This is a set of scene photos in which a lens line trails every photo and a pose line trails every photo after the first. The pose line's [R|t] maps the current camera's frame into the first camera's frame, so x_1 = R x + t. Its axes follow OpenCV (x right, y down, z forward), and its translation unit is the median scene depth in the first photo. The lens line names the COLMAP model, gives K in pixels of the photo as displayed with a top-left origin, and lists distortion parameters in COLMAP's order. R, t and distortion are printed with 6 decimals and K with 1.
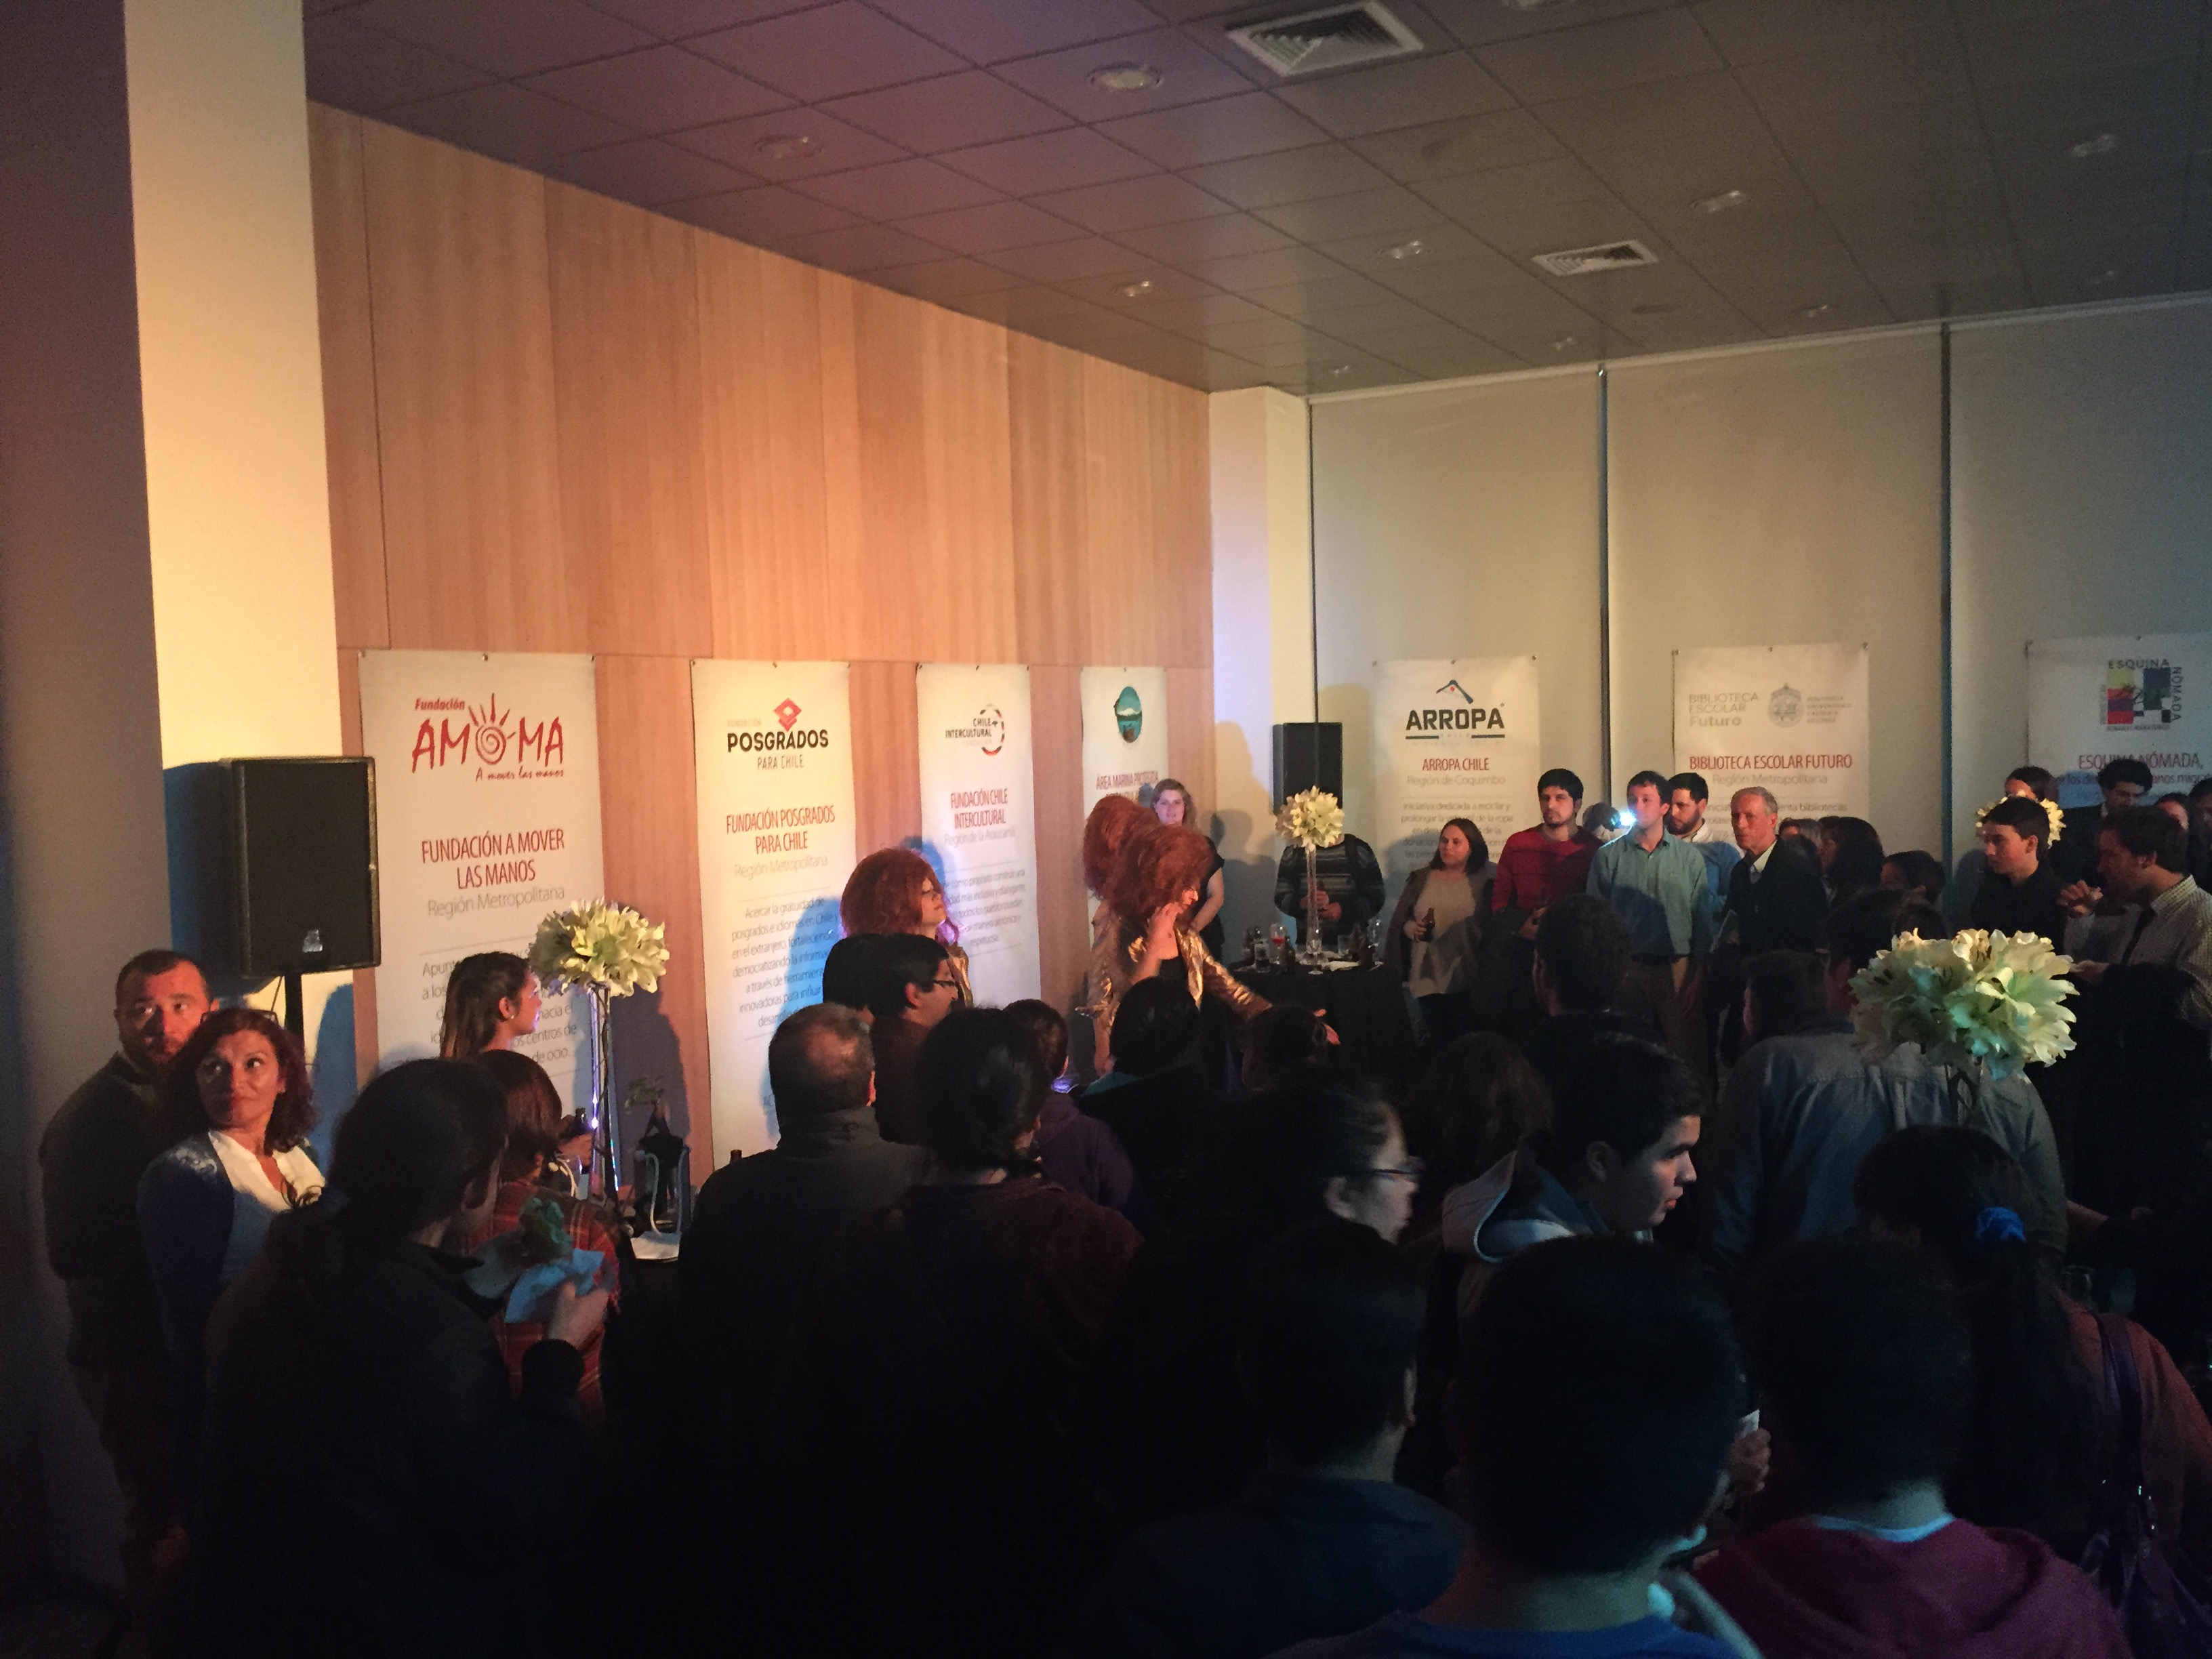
lens RADIAL K [[1878.8, 0, 1106.0], [0, 1878.8, 829.5], [0, 0, 1]] dist [0.062476, -0.110854]
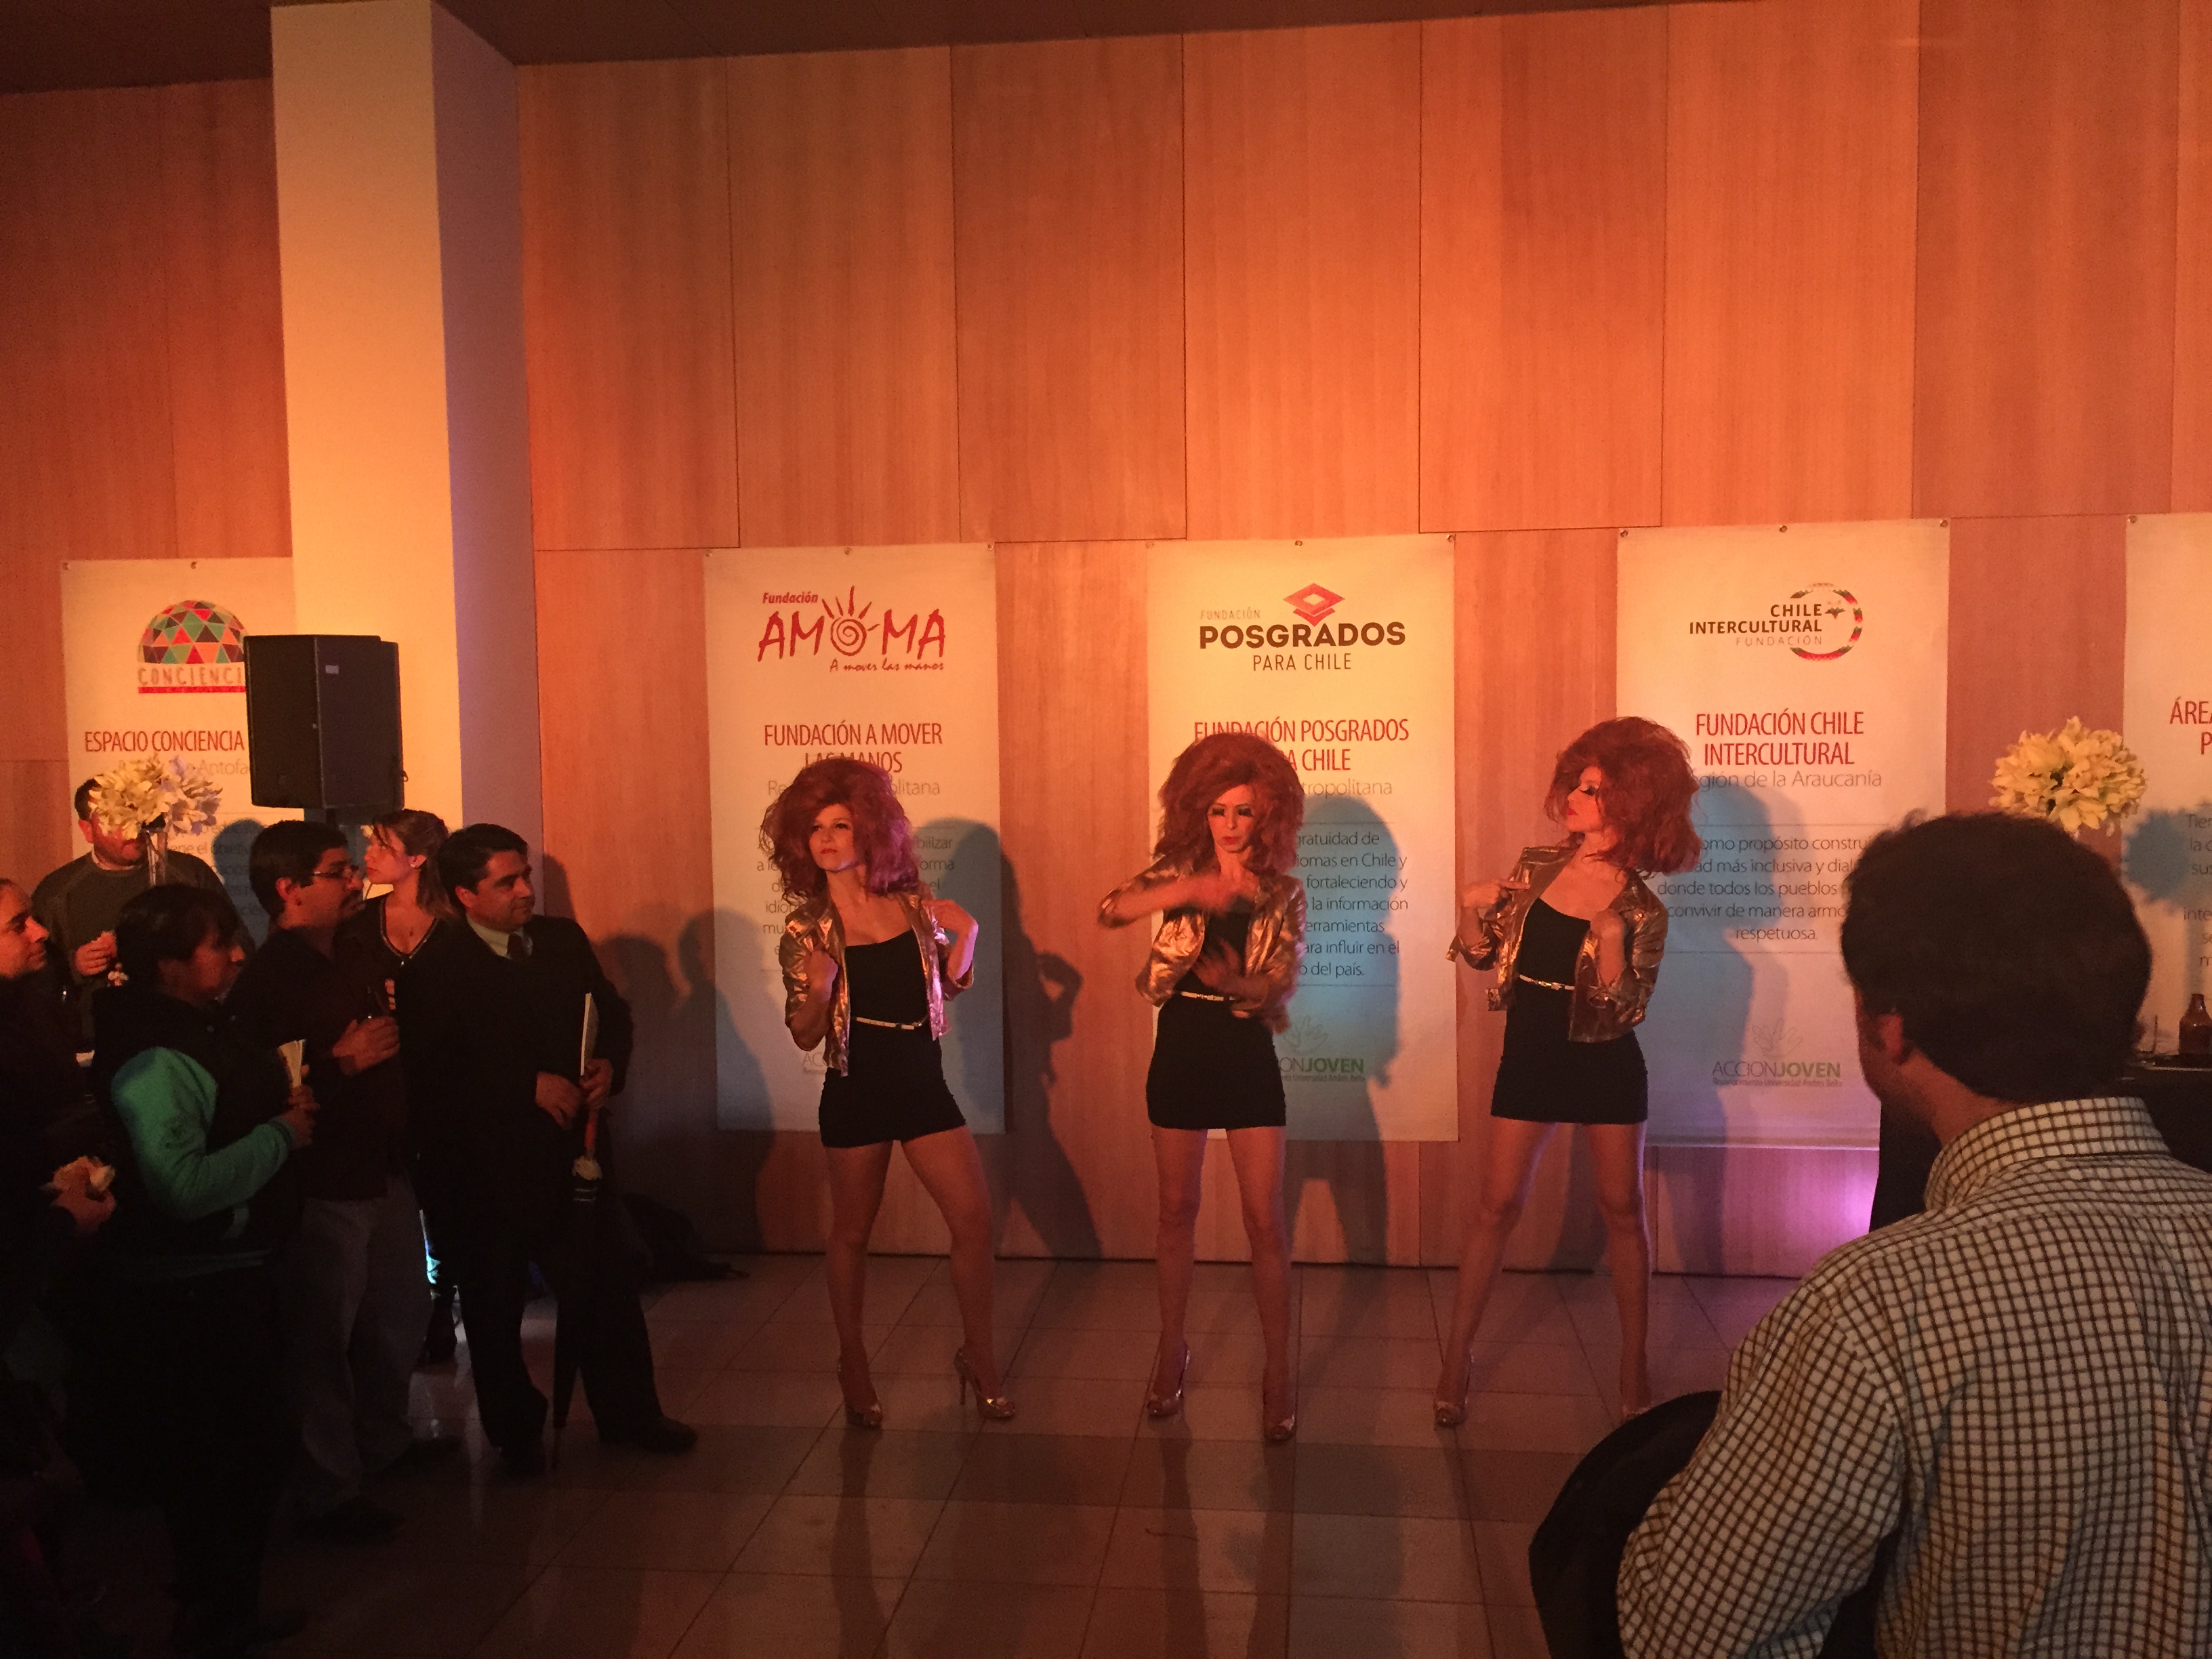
lens RADIAL K [[1878.8, 0, 1106.0], [0, 1878.8, 829.5], [0, 0, 1]] dist [0.062476, -0.110854]
pose [[0.366243, 0.090366, -0.926121, 0.585702], [-0.052333, 0.995698, 0.076460, -0.022169], [0.929046, 0.020464, 0.369397, 0.643375]]
